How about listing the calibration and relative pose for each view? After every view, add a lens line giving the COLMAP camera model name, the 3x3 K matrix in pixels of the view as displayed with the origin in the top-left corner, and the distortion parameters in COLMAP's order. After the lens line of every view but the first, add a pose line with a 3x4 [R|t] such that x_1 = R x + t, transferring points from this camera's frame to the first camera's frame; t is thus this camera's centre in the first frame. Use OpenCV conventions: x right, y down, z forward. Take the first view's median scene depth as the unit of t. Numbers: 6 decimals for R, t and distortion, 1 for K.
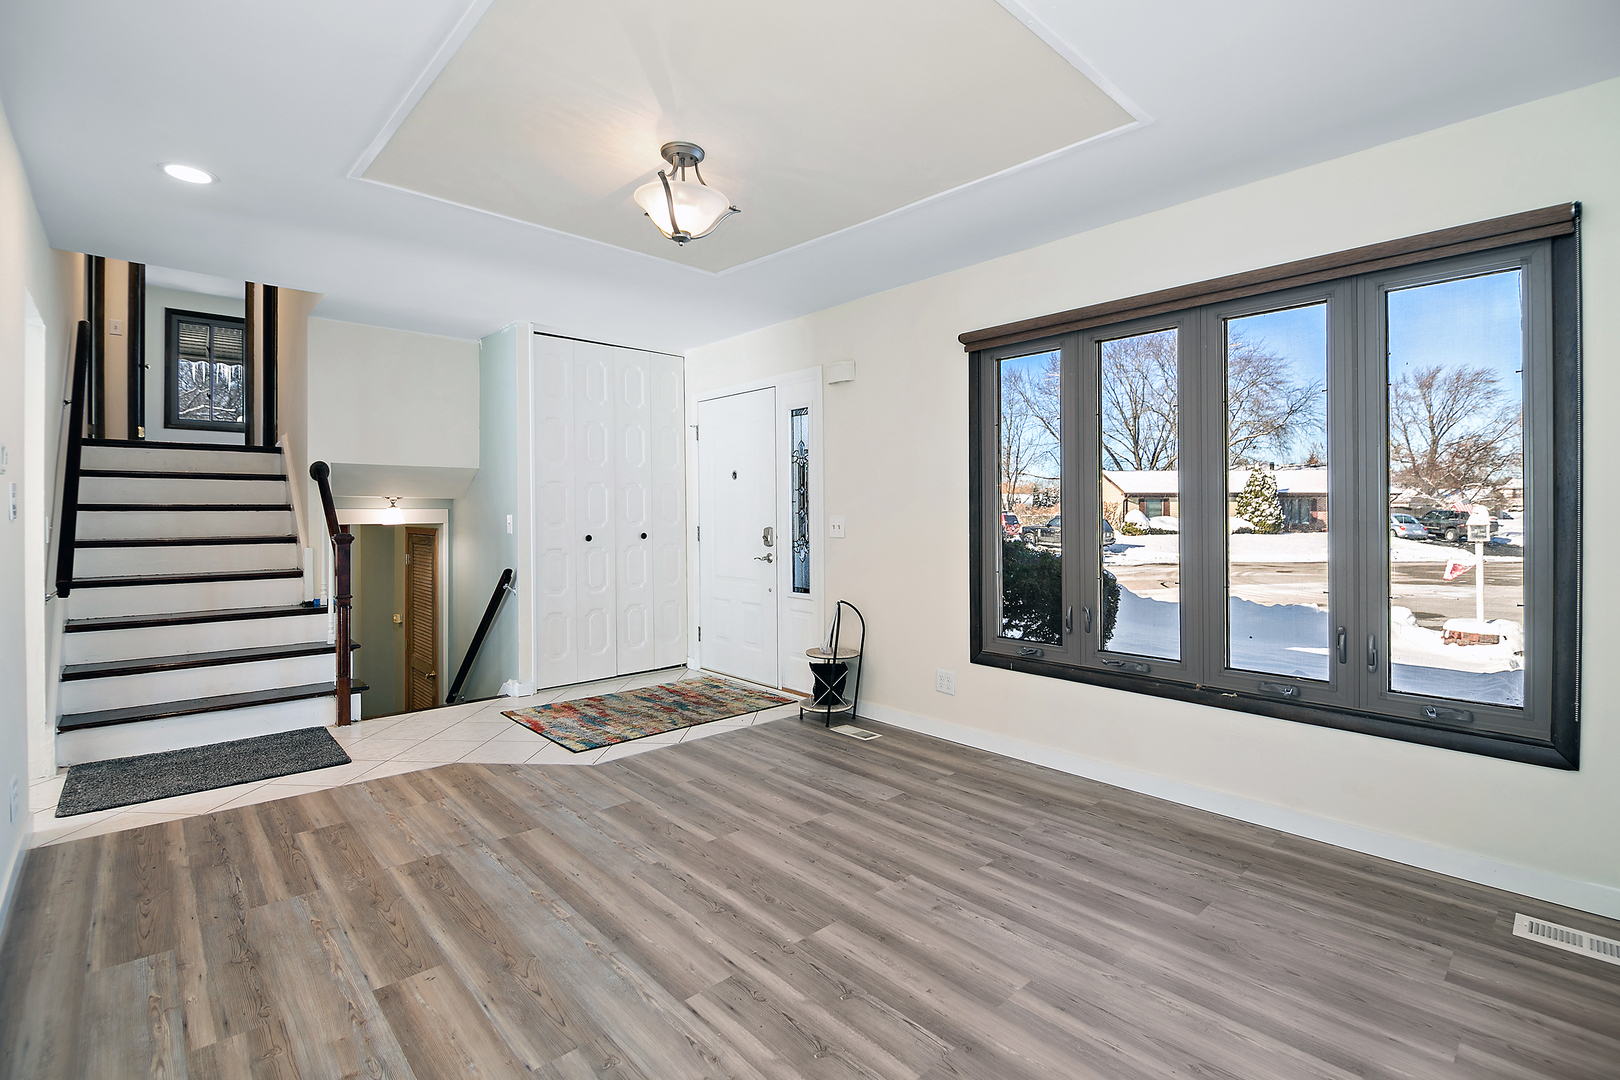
lens RADIAL K [[736.2, 0, 799.1], [0, 736.2, 516.5], [0, 0, 1]] dist [0.002240, -0.002485]
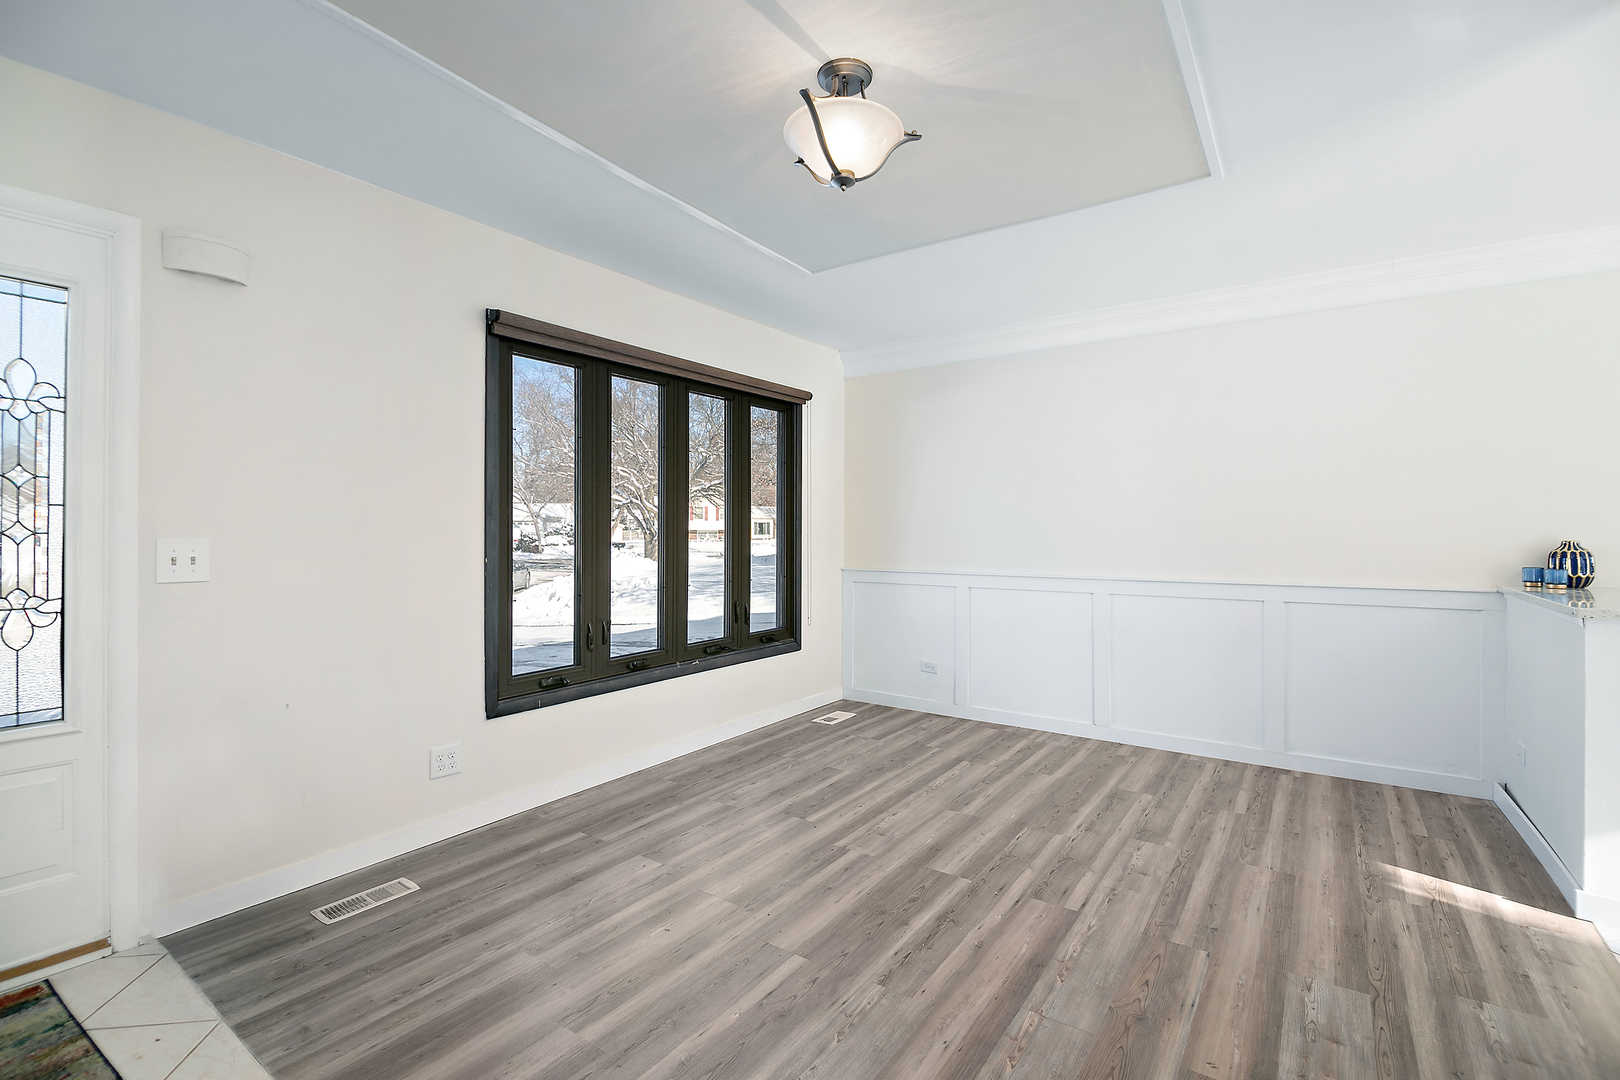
lens RADIAL K [[736.2, 0, 813.3], [0, 736.2, 527.8], [0, 0, 1]] dist [0.002240, -0.002485]
pose [[-0.225408, 0.005963, 0.974246, -1.036968], [0.003583, 0.999980, -0.005291, -0.007965], [-0.974258, 0.002298, -0.225424, 1.374143]]
